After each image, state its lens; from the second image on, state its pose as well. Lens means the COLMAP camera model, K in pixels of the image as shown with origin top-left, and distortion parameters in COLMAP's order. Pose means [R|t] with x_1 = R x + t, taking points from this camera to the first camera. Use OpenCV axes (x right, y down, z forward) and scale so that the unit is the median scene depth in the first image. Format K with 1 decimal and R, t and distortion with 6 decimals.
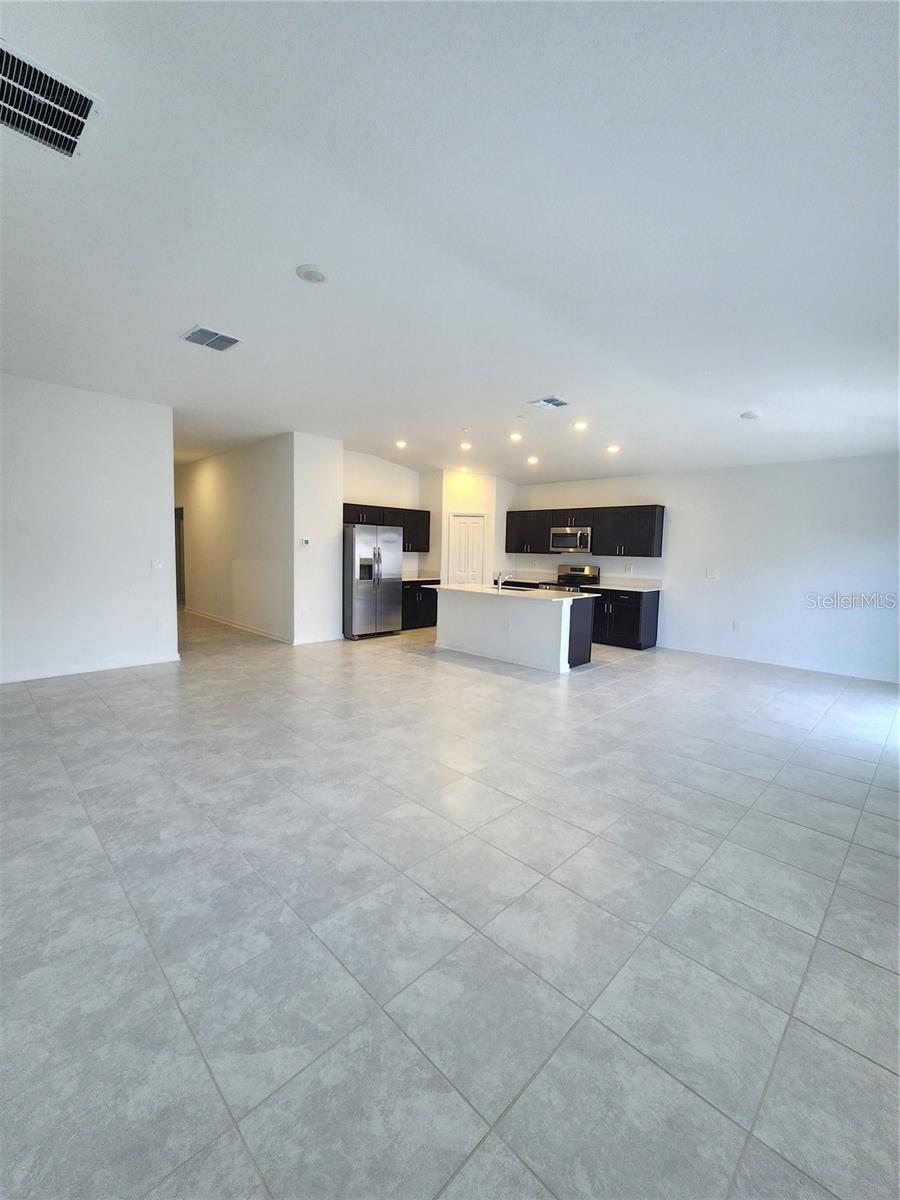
lens RADIAL K [[494.0, 0, 450.0], [0, 494.0, 600.0], [0, 0, 1]] dist [-0.002005, 0.000361]
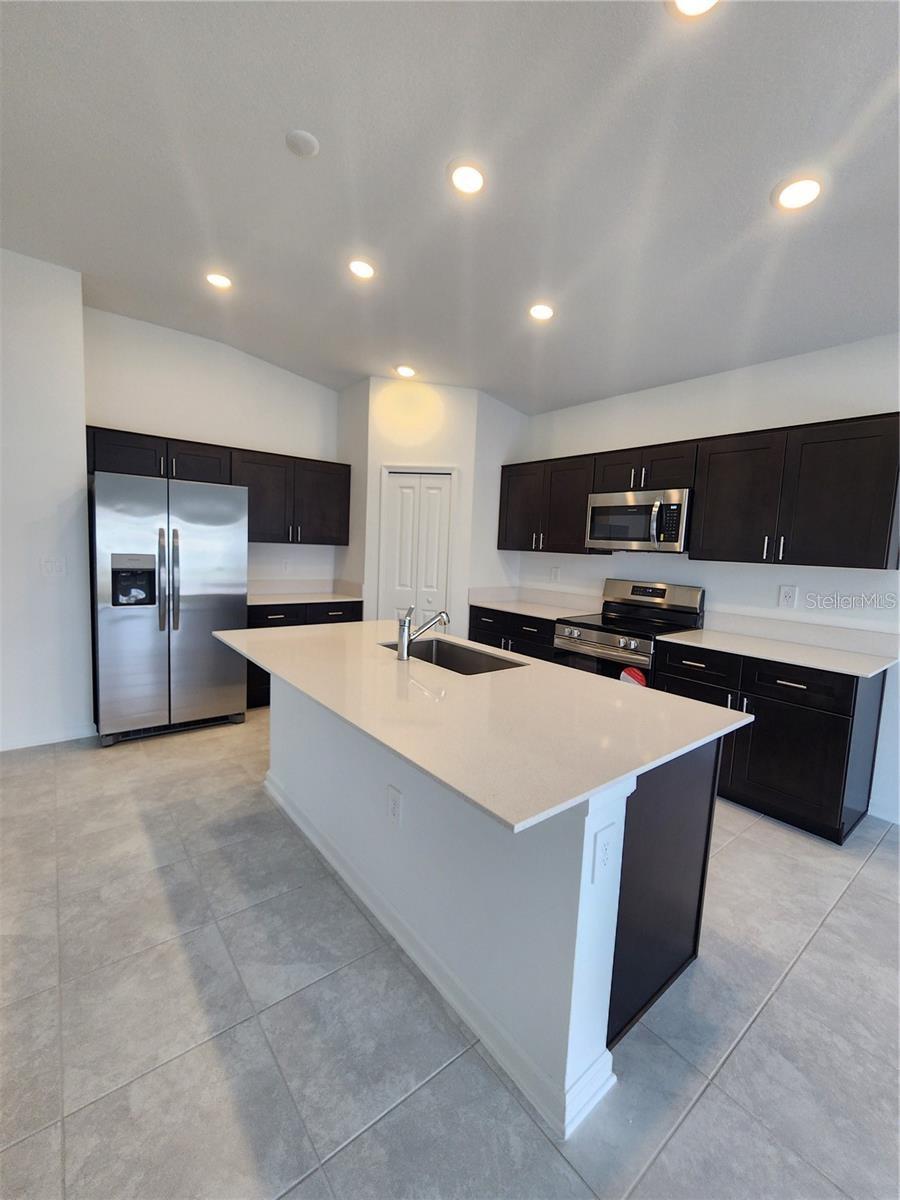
lens RADIAL K [[494.0, 0, 450.0], [0, 494.0, 600.0], [0, 0, 1]] dist [-0.002005, 0.000361]
pose [[0.993152, 0.031022, -0.112636, 0.138005], [-0.030449, 0.999513, 0.006799, -0.052972], [0.112792, -0.003323, 0.993613, 0.566645]]
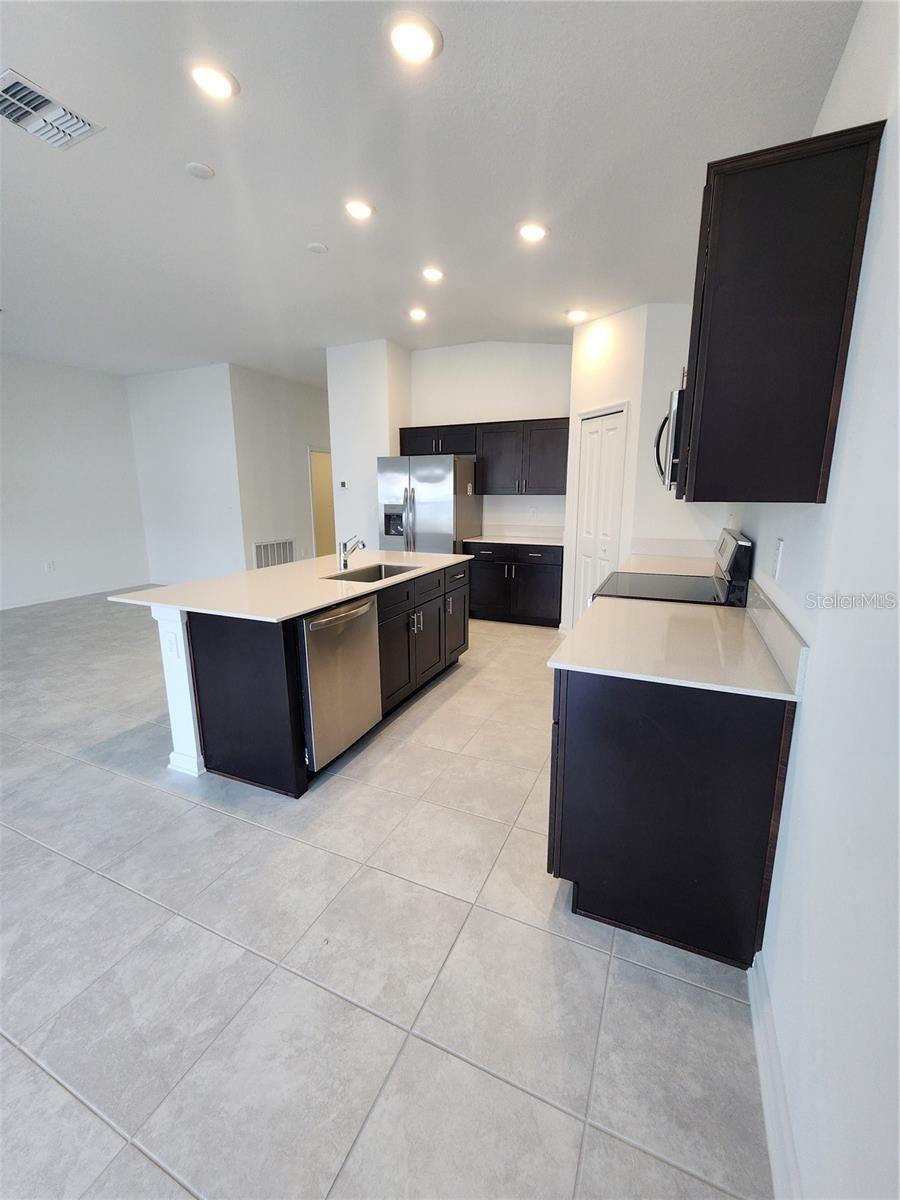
lens RADIAL K [[494.0, 0, 450.0], [0, 494.0, 600.0], [0, 0, 1]] dist [-0.002005, 0.000361]
pose [[0.346352, 0.179475, -0.920776, 0.493915], [-0.085276, 0.983488, 0.159622, -0.065090], [0.934221, 0.023235, 0.355938, 0.768071]]
